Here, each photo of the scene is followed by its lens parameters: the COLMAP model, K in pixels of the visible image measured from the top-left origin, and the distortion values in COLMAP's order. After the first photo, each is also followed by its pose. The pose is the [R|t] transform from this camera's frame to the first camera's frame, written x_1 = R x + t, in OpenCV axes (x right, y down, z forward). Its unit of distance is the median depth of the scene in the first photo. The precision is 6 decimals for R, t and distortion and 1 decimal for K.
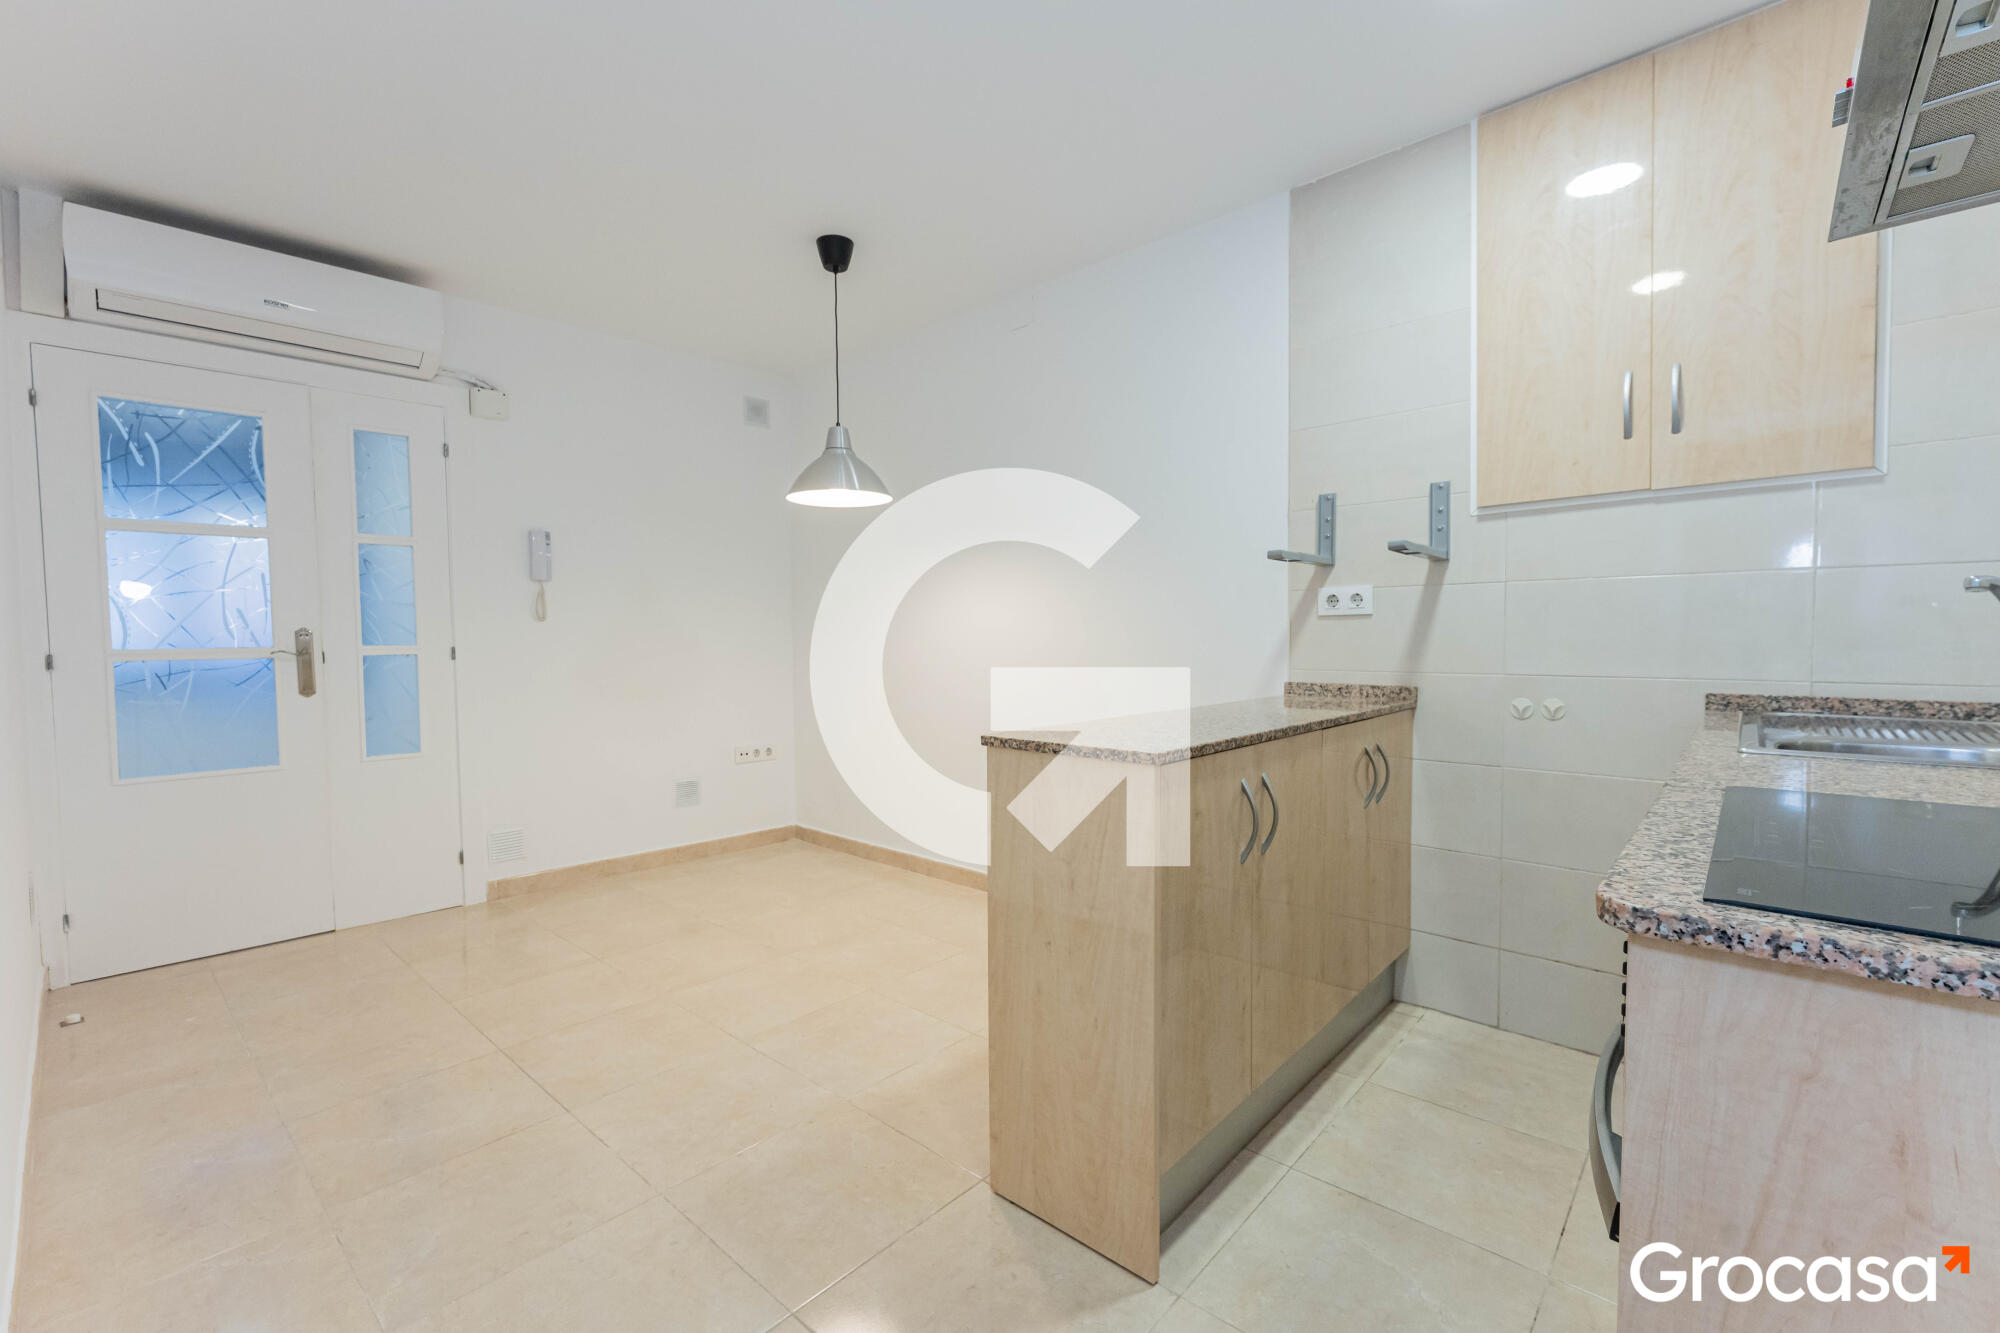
lens RADIAL K [[845.0, 0, 1001.6], [0, 845.0, 670.0], [0, 0, 1]] dist [-0.000131, -0.000987]
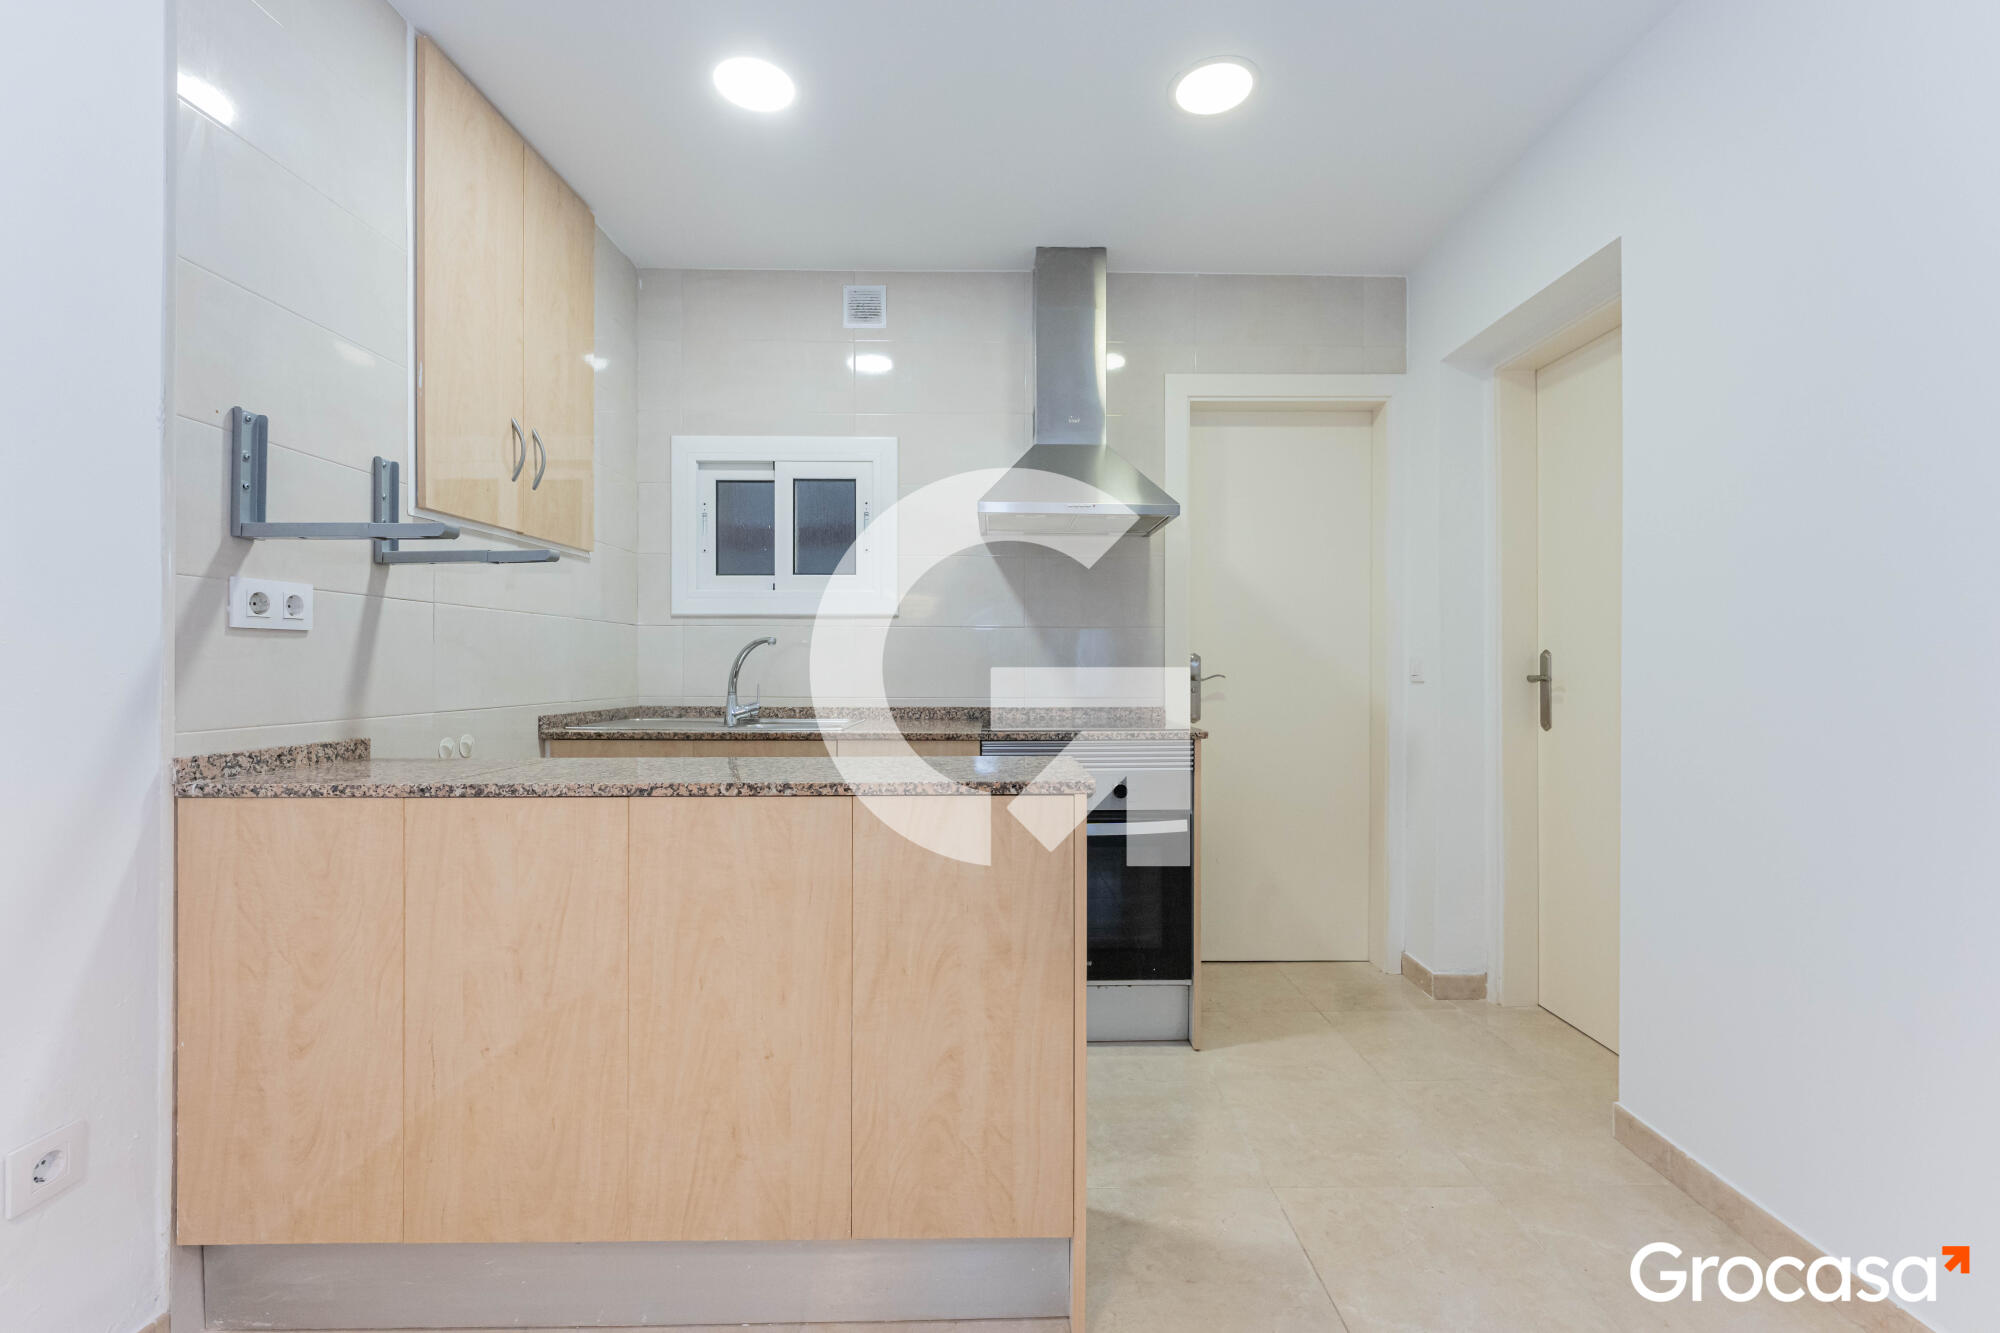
lens RADIAL K [[845.0, 0, 998.6], [0, 845.0, 667.5], [0, 0, 1]] dist [-0.000131, -0.000987]
pose [[-0.672537, 0.006096, 0.740039, -0.356524], [0.035173, 0.999099, 0.023735, -0.034405], [-0.739228, 0.041993, -0.672145, 1.004882]]
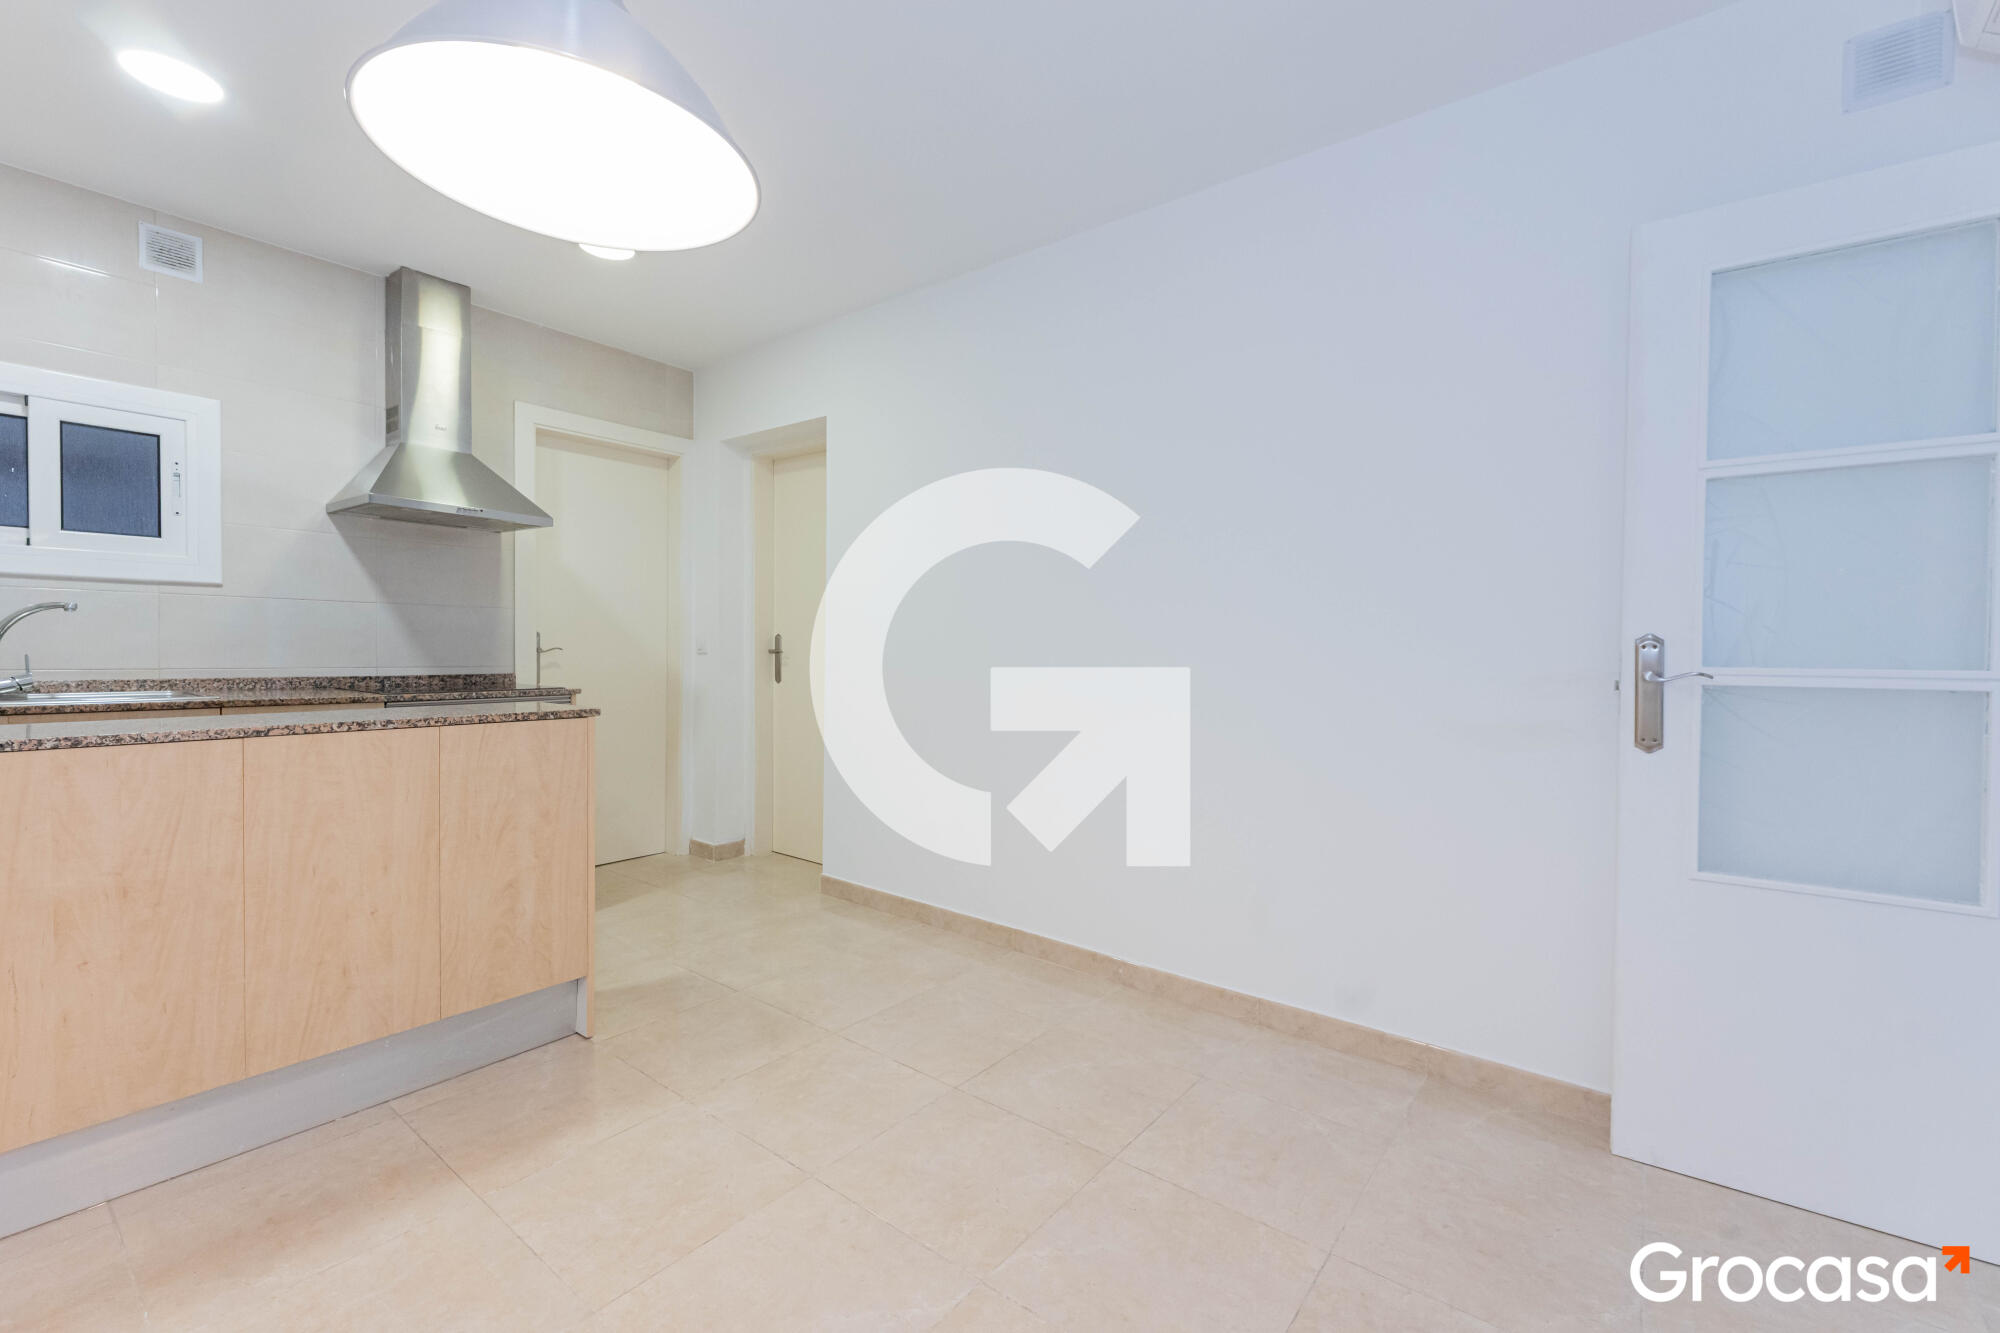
lens RADIAL K [[845.0, 0, 1003.2], [0, 845.0, 659.7], [0, 0, 1]] dist [-0.000131, -0.000987]
pose [[-0.997502, -0.005011, -0.070463, -0.375670], [-0.008988, 0.998377, 0.056242, -0.060383], [0.070067, 0.056735, -0.995928, 1.647579]]
